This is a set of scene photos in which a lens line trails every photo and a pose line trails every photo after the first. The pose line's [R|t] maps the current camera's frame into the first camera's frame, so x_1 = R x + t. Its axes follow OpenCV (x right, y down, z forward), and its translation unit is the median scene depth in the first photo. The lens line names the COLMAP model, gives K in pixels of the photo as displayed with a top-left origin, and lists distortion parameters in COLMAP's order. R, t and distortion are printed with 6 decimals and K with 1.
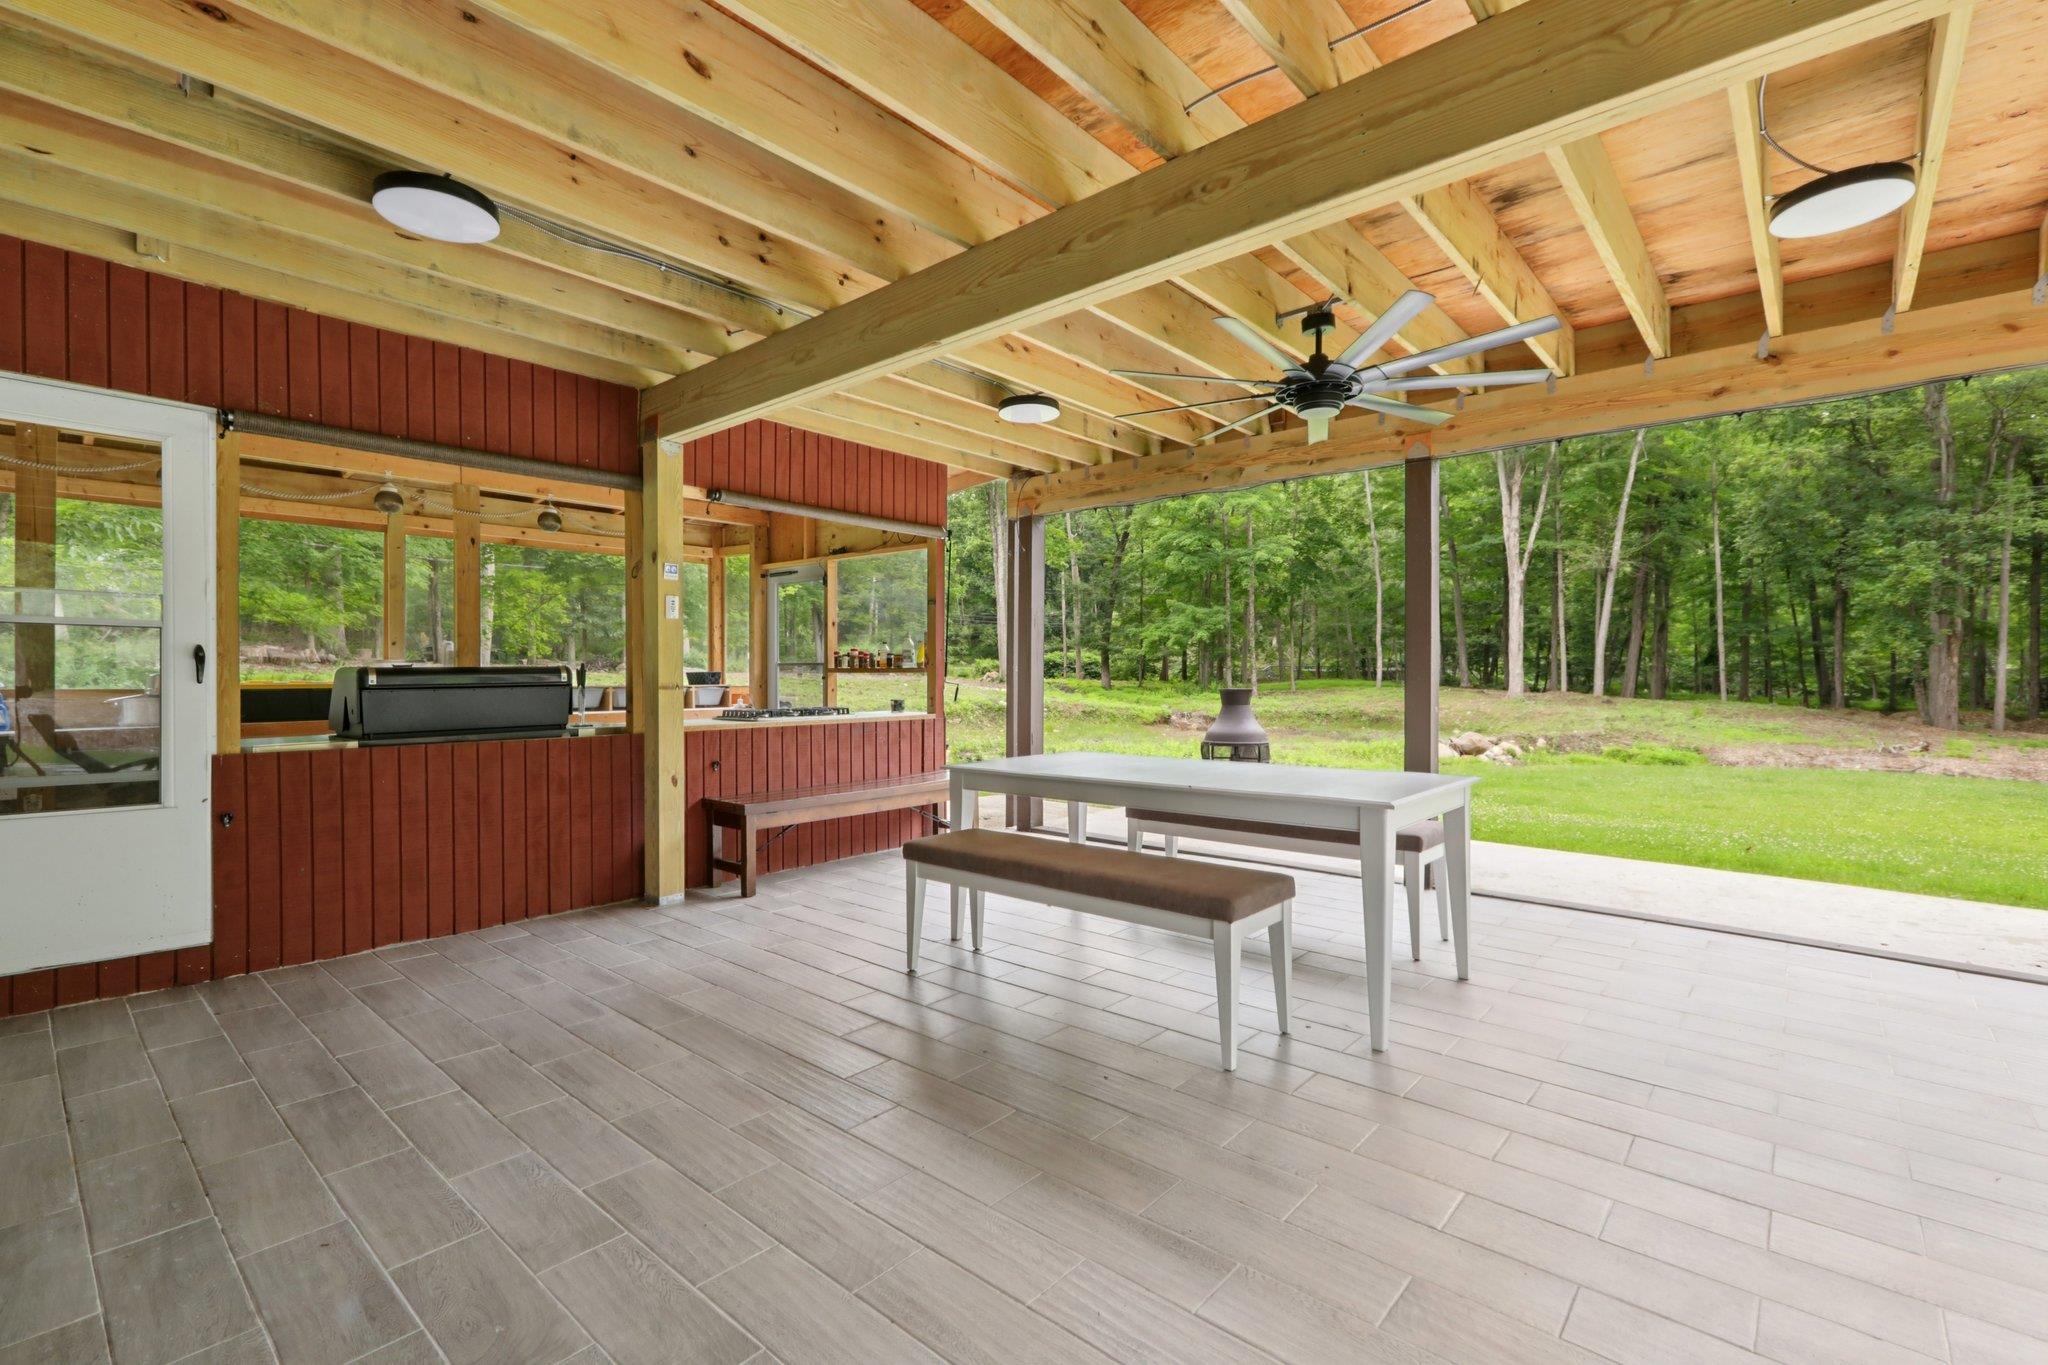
lens RADIAL K [[912.5, 0, 1024.0], [0, 912.5, 682.5], [0, 0, 1]] dist [0.001122, -0.000144]
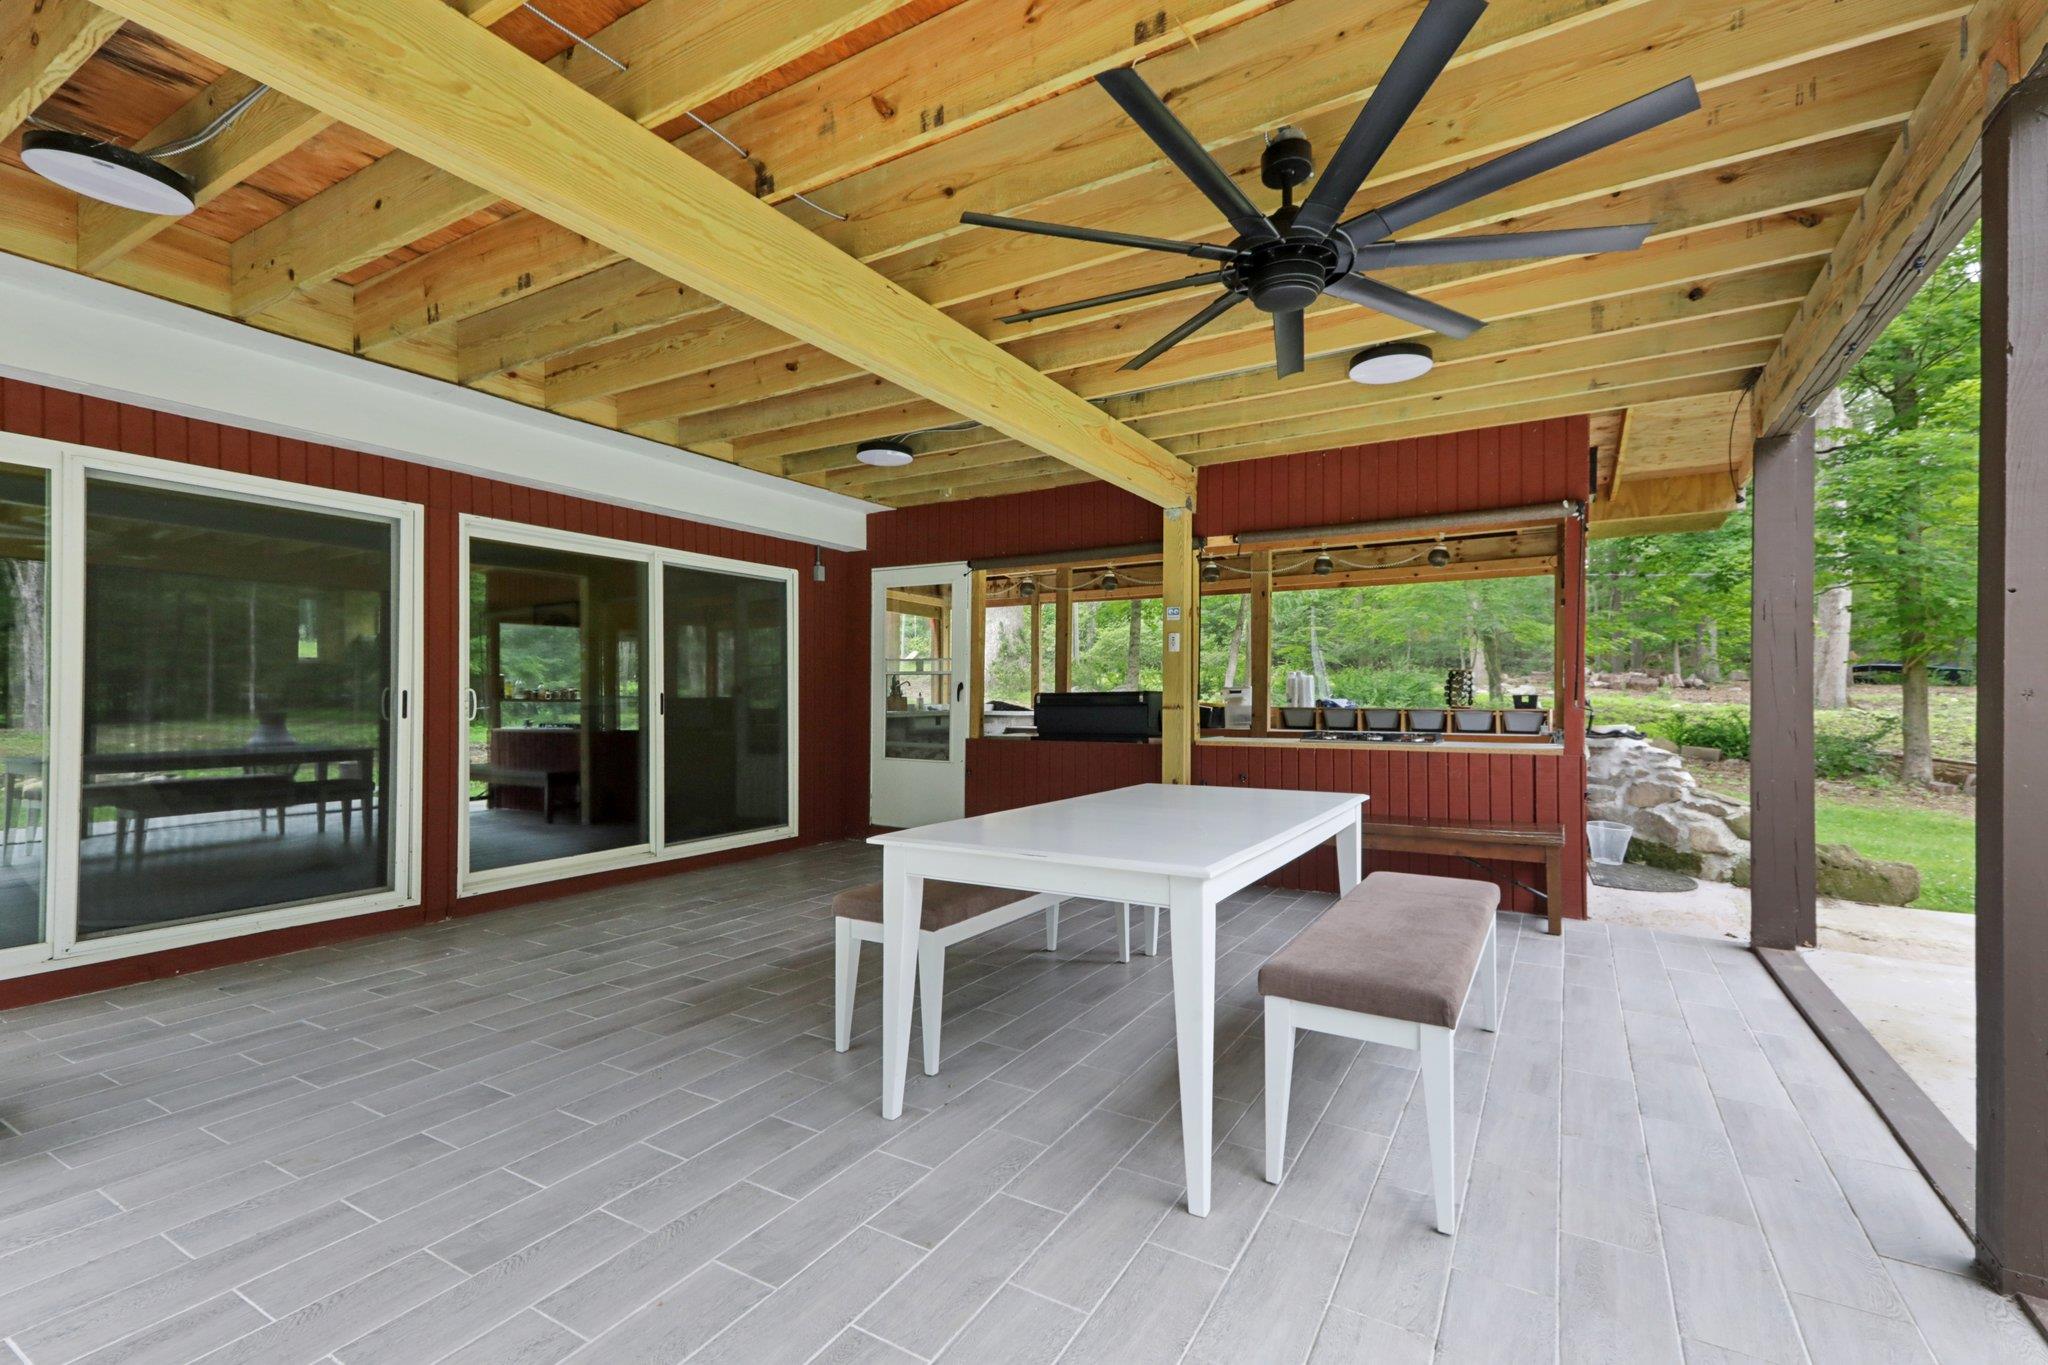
lens RADIAL K [[912.5, 0, 1024.0], [0, 912.5, 682.5], [0, 0, 1]] dist [0.001122, -0.000144]
pose [[0.176619, -0.015226, -0.984162, 0.239098], [-0.011284, 0.999783, -0.017493, -0.001271], [0.984215, 0.014195, 0.176409, 0.178840]]
